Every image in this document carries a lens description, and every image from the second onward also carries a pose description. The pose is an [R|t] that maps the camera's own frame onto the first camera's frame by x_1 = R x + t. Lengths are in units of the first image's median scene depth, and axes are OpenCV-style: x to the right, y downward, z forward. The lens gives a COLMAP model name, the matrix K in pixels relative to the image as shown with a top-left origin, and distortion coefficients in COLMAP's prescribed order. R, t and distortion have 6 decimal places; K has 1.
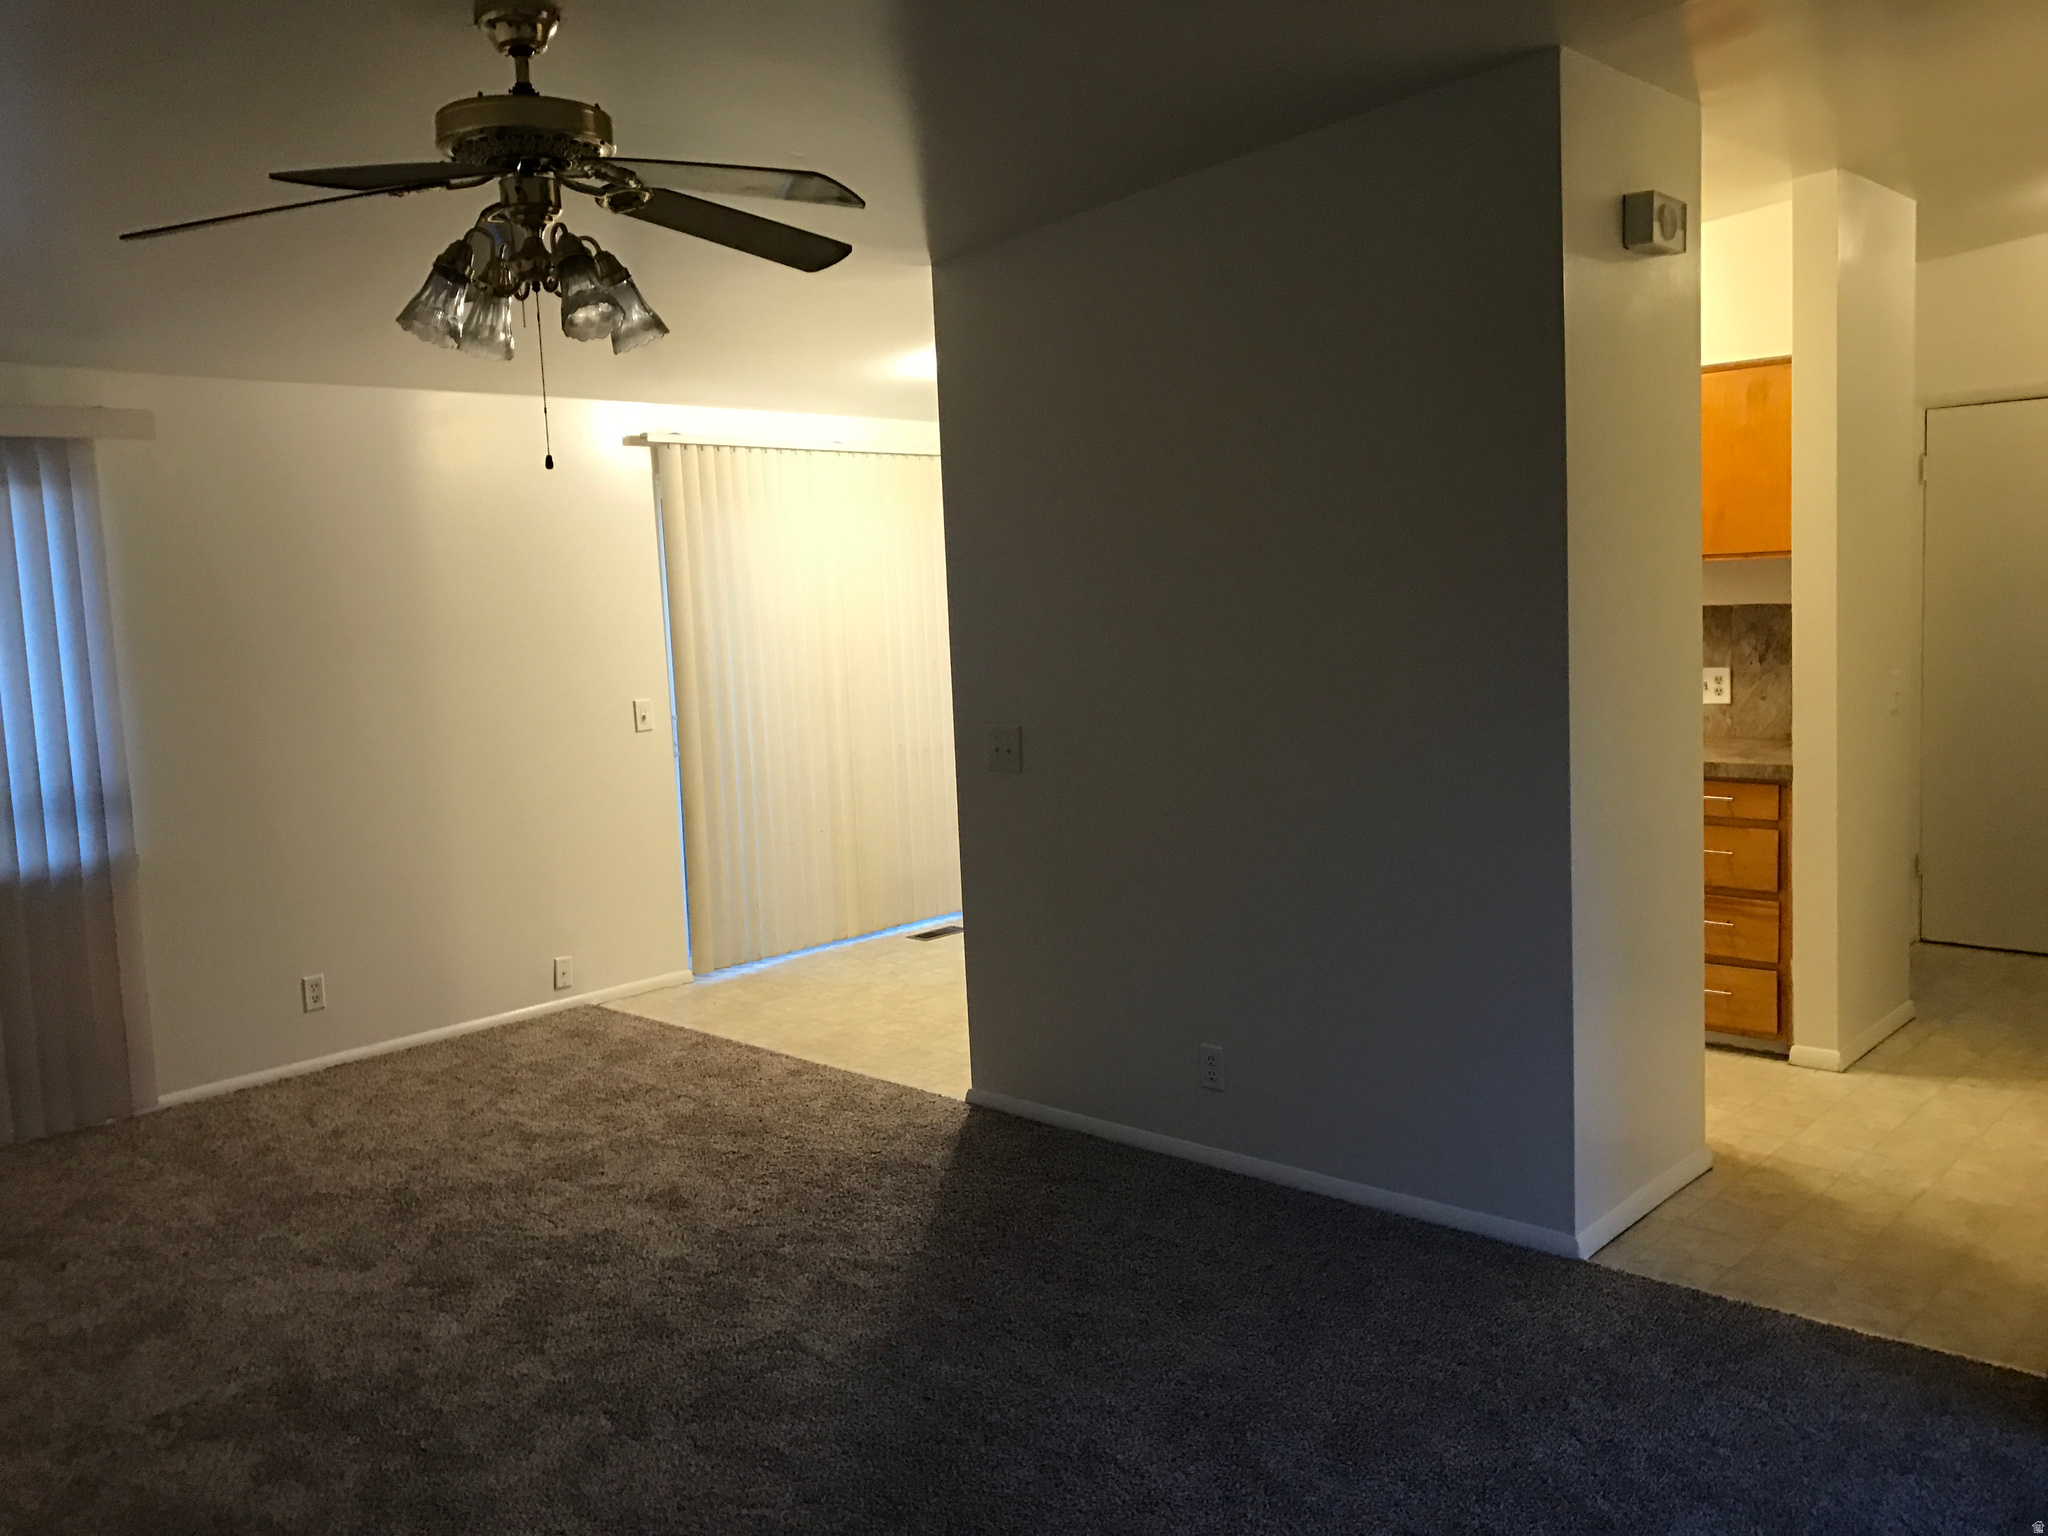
lens RADIAL K [[1707.7, 0, 1022.7], [0, 1707.7, 771.9], [0, 0, 1]] dist [0.011519, 0.001967]
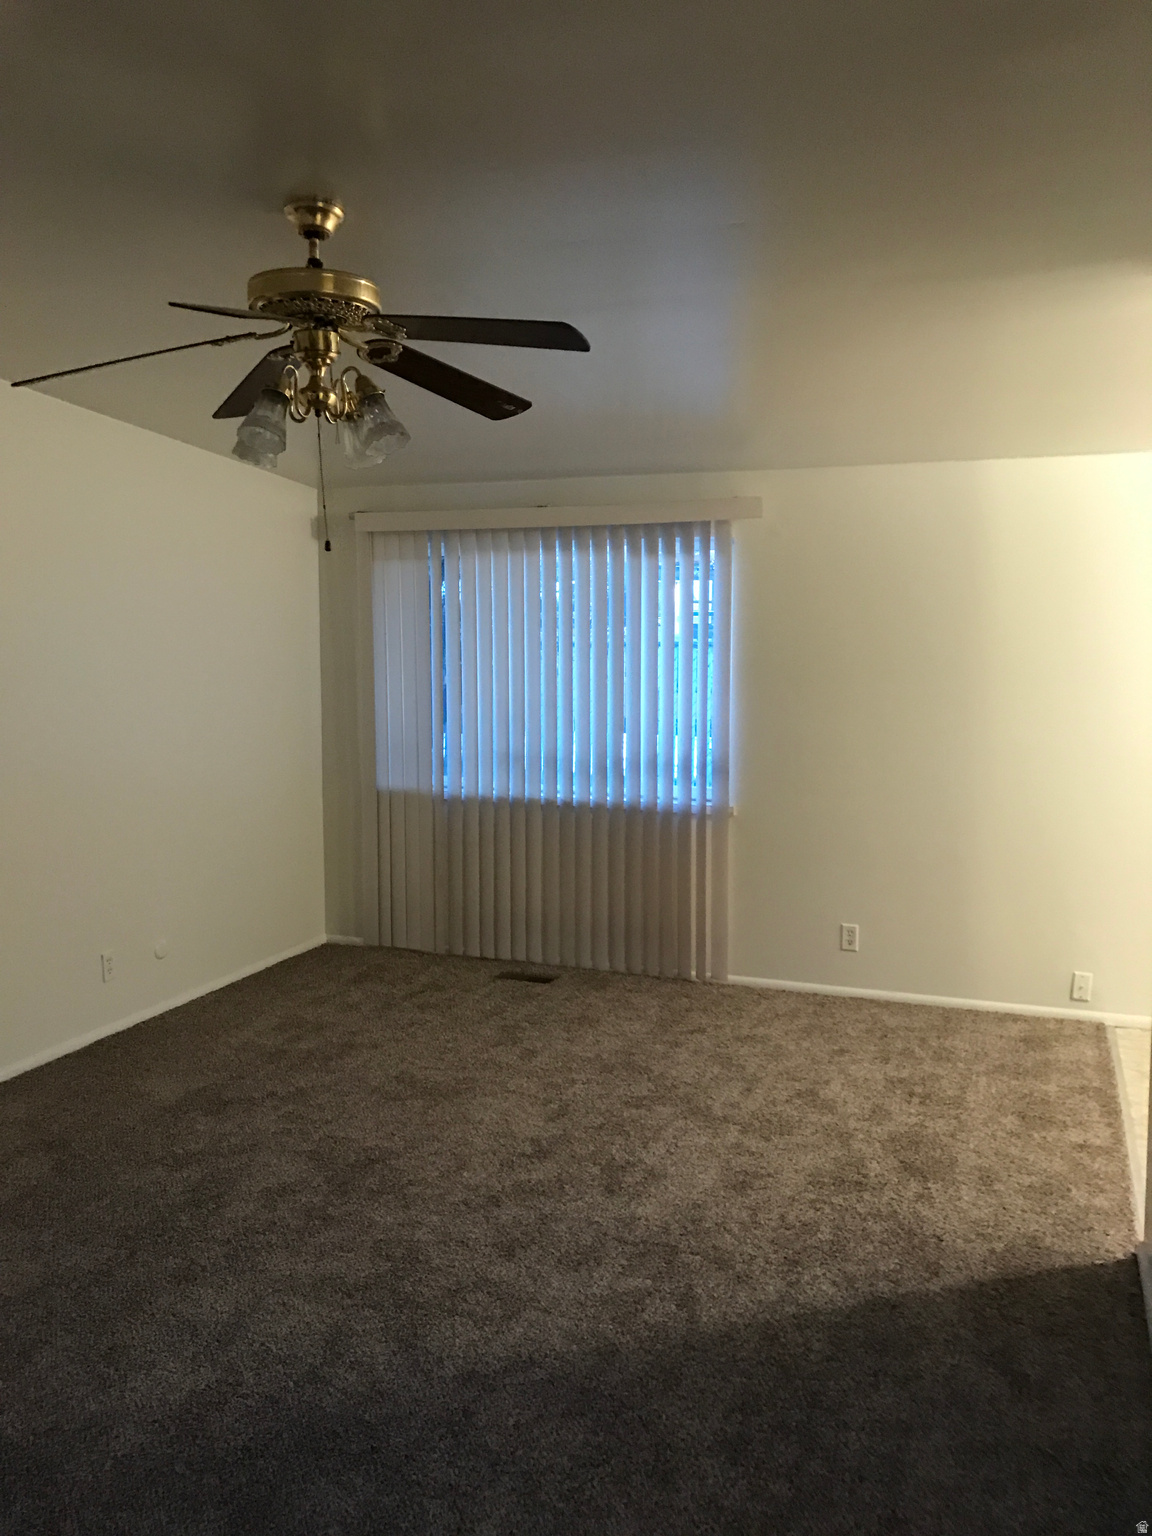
lens RADIAL K [[1280.8, 0, 576.2], [0, 1280.8, 761.9], [0, 0, 1]] dist [0.011519, 0.001967]
pose [[0.370038, 0.138503, -0.918634, 0.439279], [-0.123377, 0.987392, 0.099172, -0.083746], [0.920788, 0.076641, 0.382461, 0.488460]]
